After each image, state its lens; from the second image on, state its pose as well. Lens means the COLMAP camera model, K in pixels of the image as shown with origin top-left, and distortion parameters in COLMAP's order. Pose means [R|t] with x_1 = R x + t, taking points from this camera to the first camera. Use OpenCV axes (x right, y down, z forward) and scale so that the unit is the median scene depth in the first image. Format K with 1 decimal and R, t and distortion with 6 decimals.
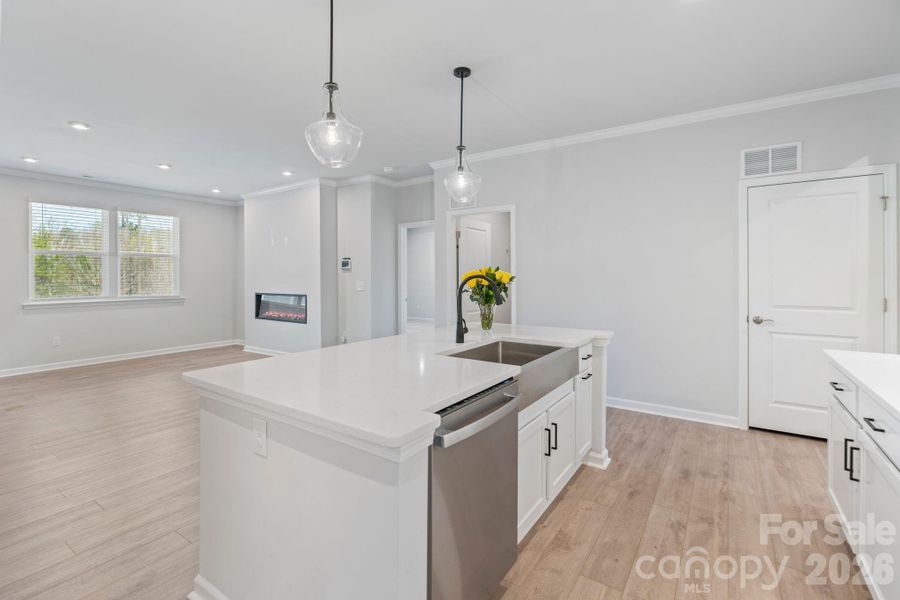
lens RADIAL K [[408.0, 0, 450.6], [0, 408.0, 278.2], [0, 0, 1]] dist [-0.002645, 0.000103]
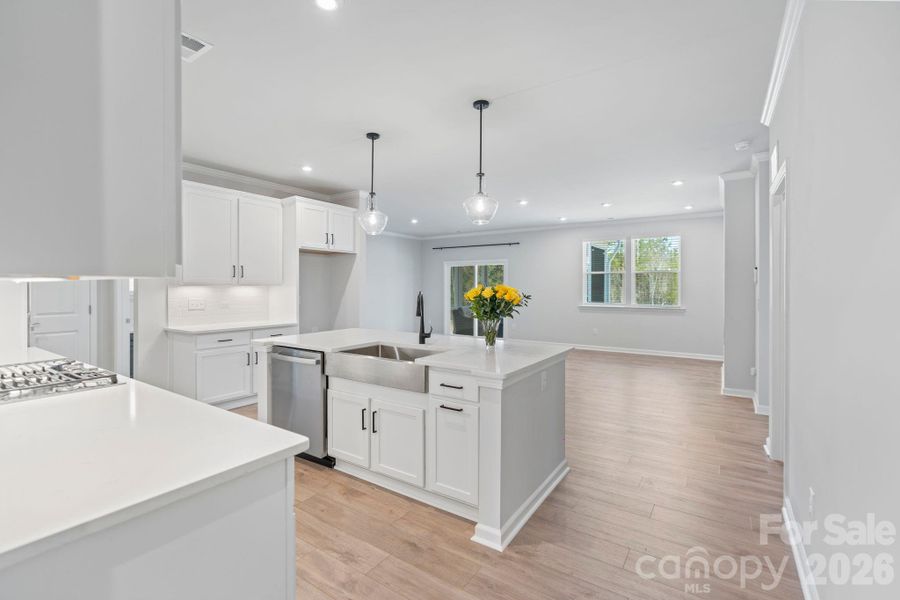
lens RADIAL K [[404.4, 0, 444.3], [0, 404.4, 295.1], [0, 0, 1]] dist [-0.009118, 0.000699]
pose [[-0.001188, 0.019833, -0.999803, 1.223417], [-0.003300, 0.999798, 0.019836, -0.021620], [0.999994, 0.003323, -0.001123, 1.005858]]
